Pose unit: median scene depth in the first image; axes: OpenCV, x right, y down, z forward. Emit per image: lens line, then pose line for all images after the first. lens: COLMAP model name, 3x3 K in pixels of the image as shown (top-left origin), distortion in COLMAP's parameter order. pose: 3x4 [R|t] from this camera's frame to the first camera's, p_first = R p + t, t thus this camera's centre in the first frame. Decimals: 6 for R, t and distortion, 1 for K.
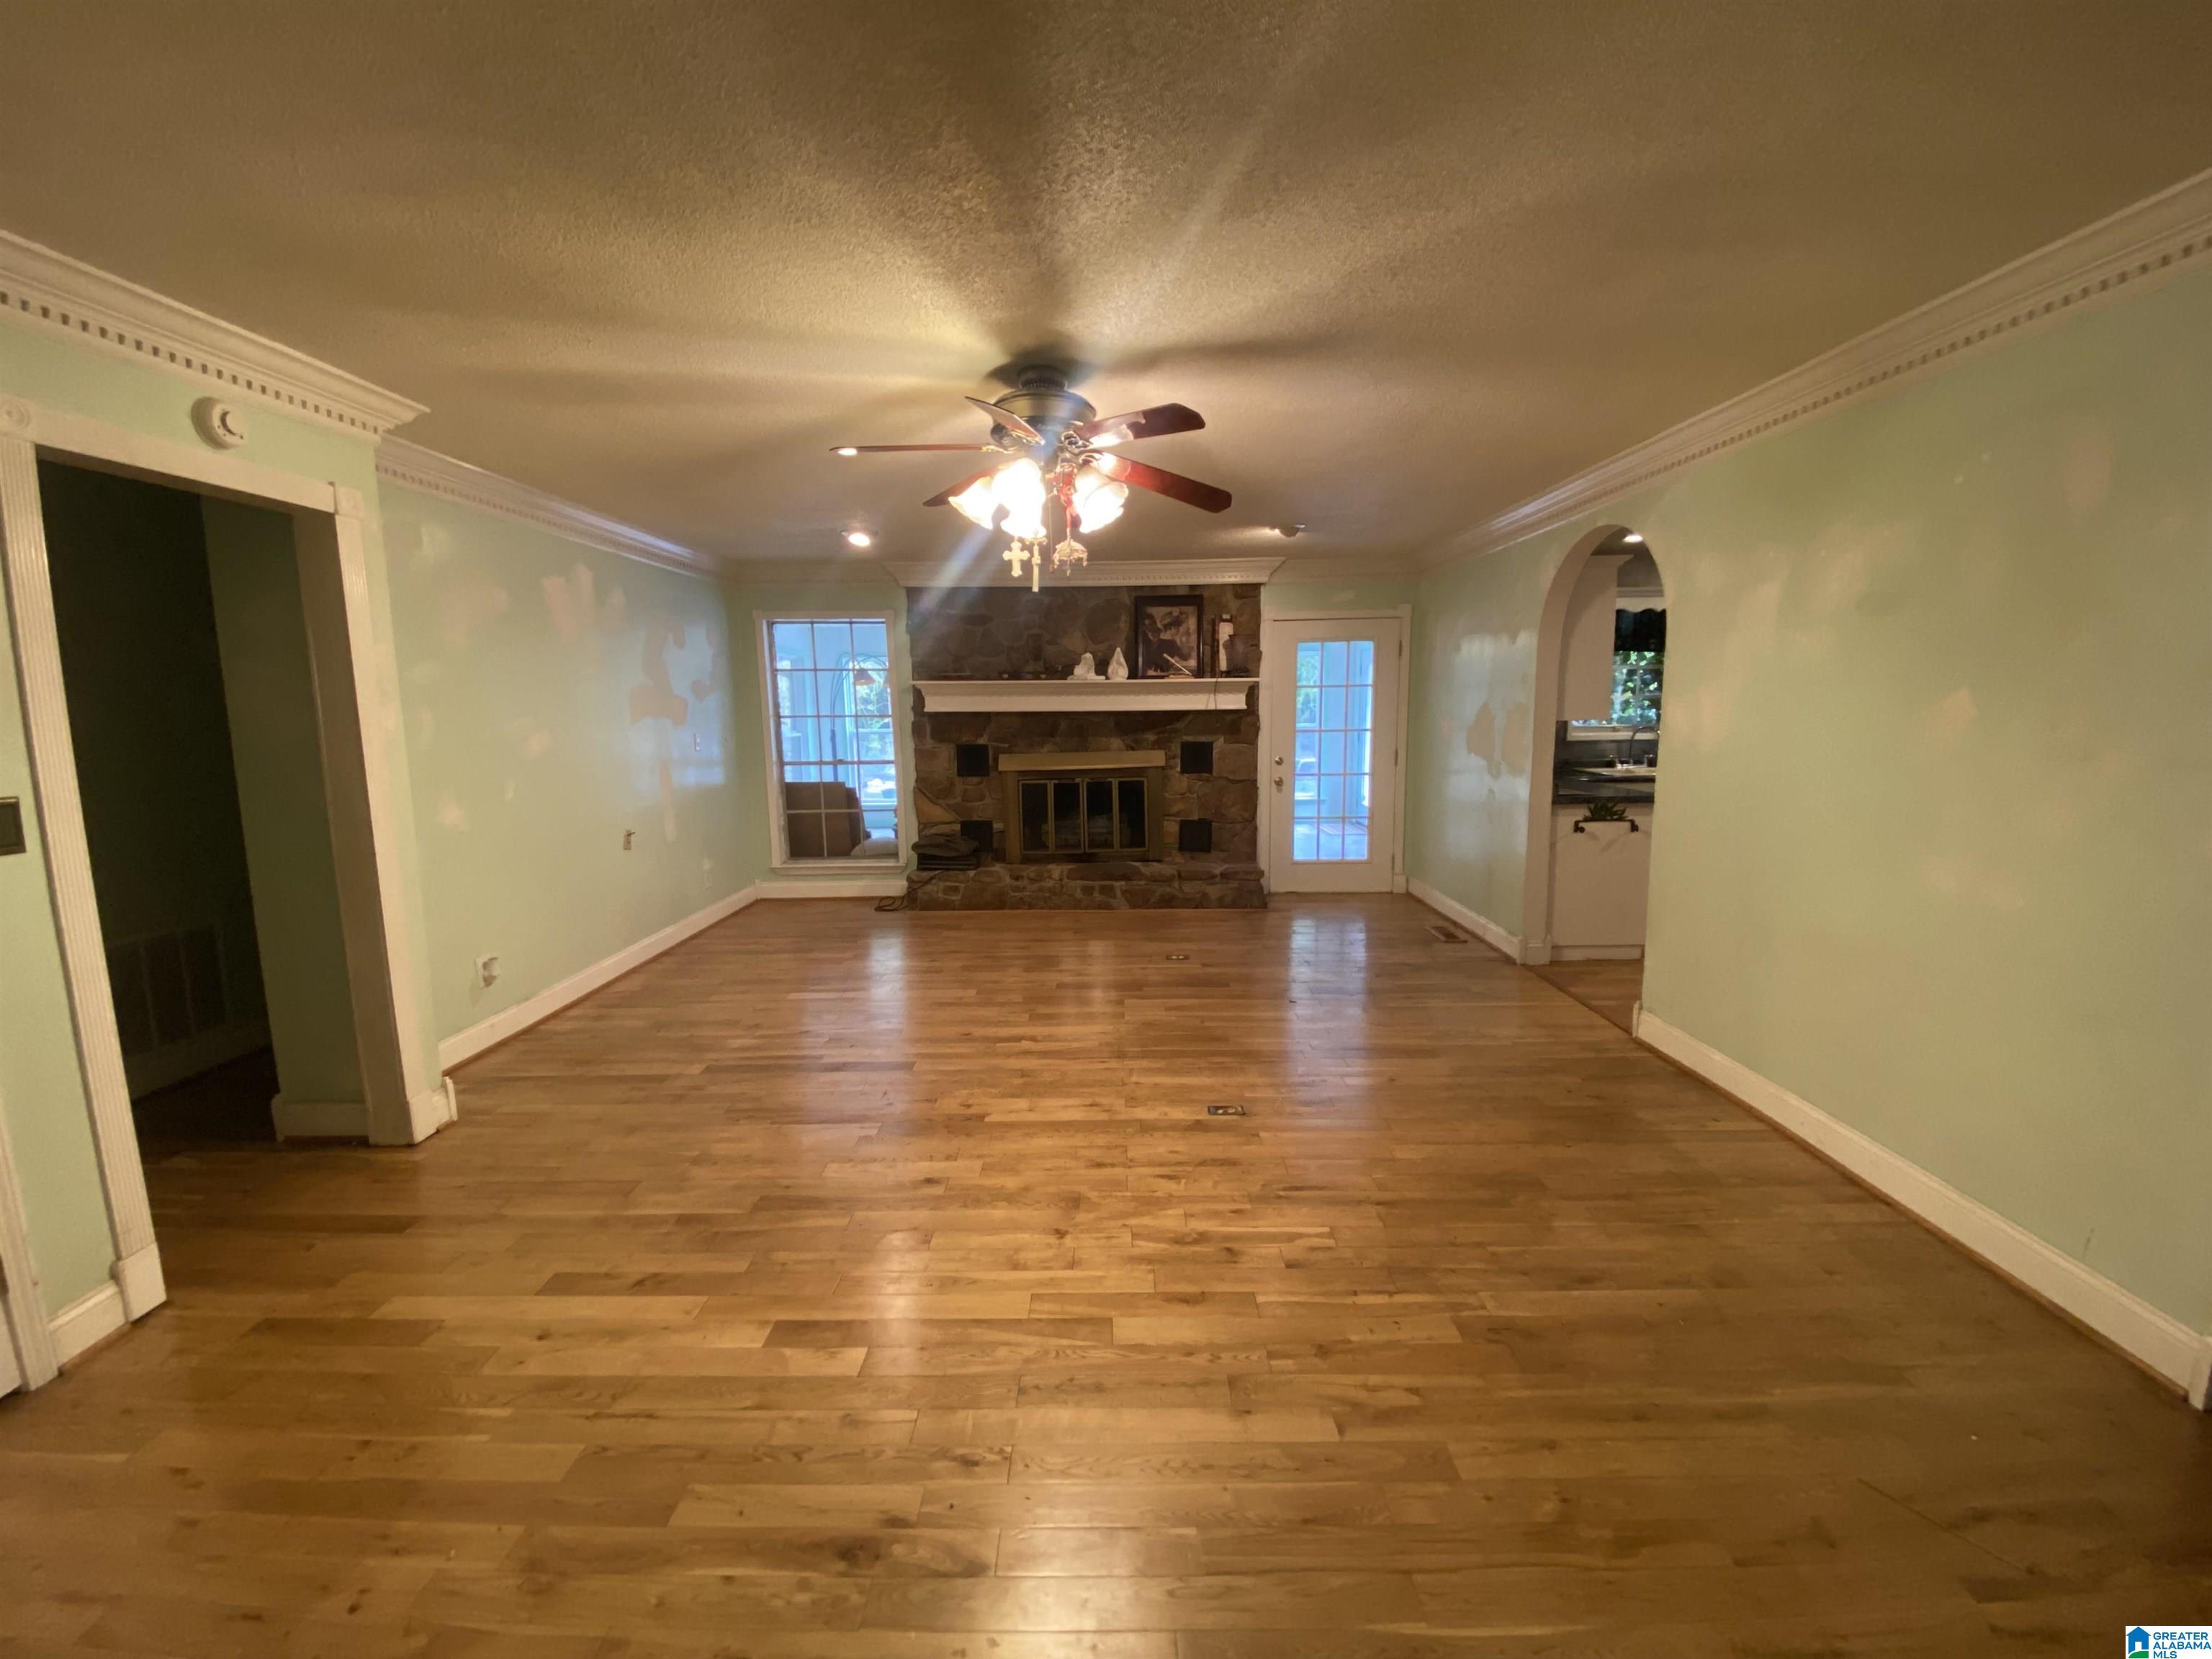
lens RADIAL K [[893.1, 0, 1100.1], [0, 893.1, 824.2], [0, 0, 1]] dist [0.010530, -0.000687]
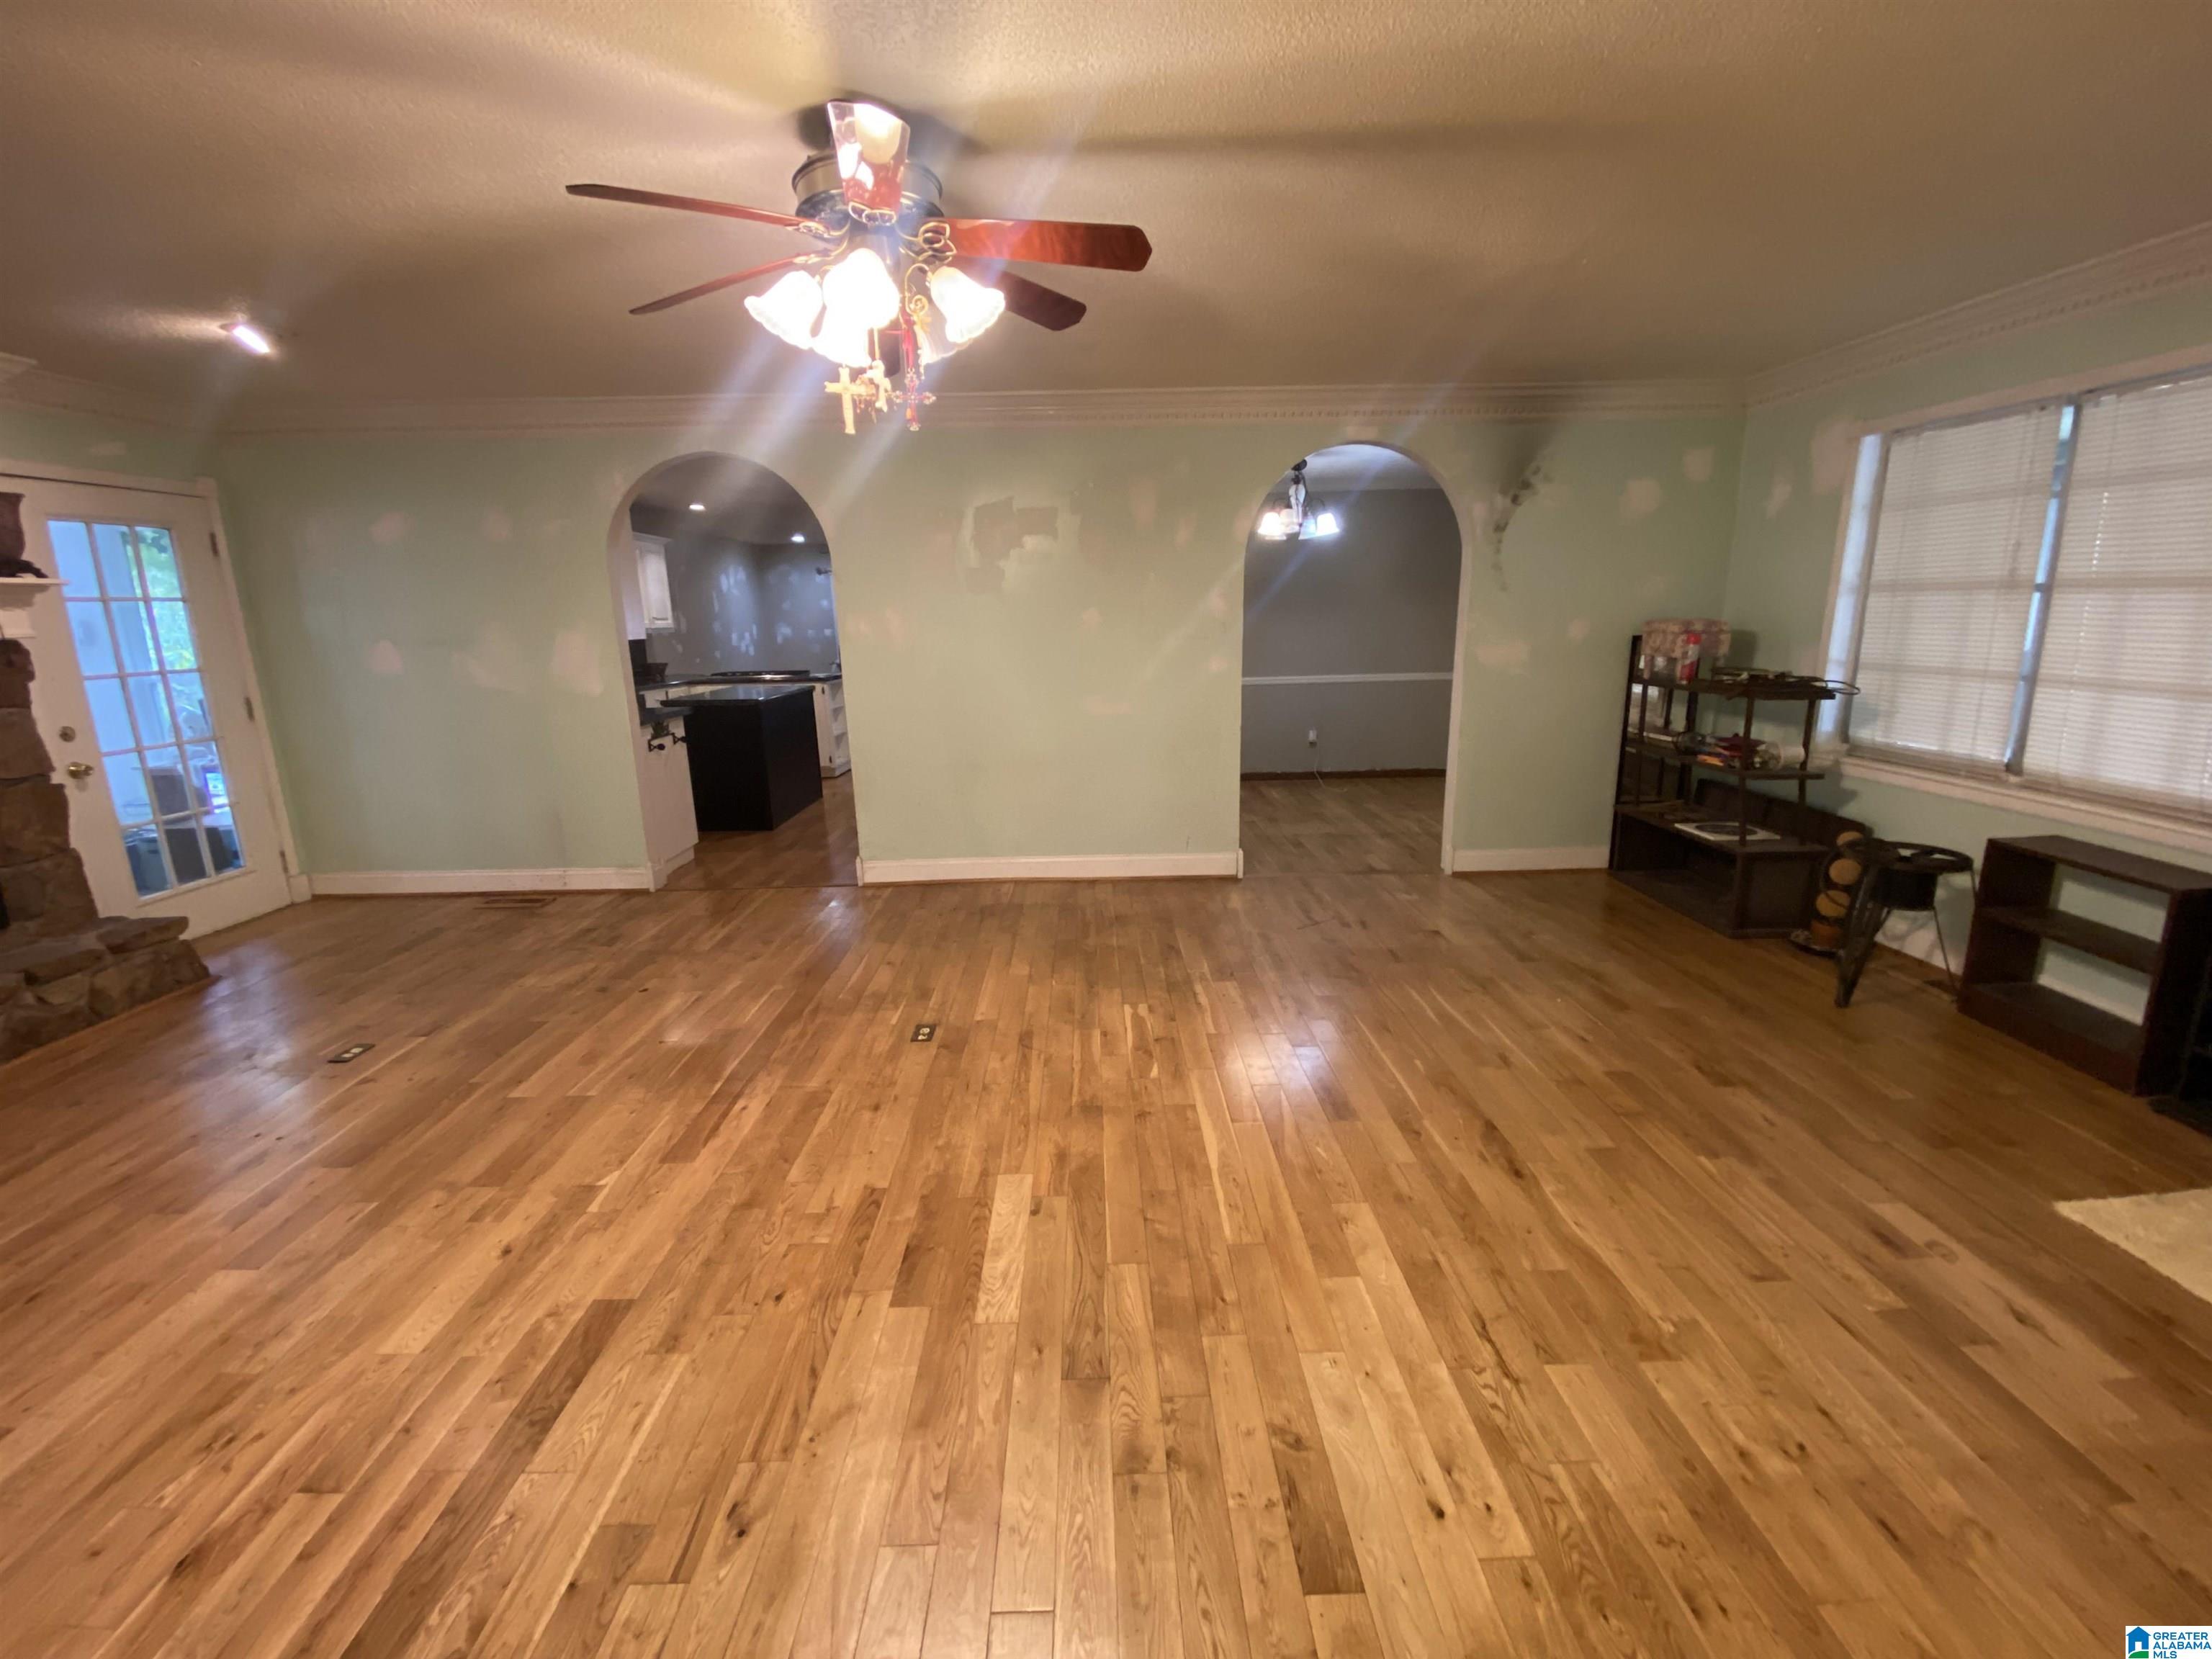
lens RADIAL K [[893.1, 0, 1100.1], [0, 893.1, 824.2], [0, 0, 1]] dist [0.010530, -0.000687]
pose [[-0.023531, -0.213671, 0.976622, -0.632664], [0.155146, 0.964277, 0.214709, -0.064744], [-0.987611, 0.156571, 0.010460, 0.630679]]
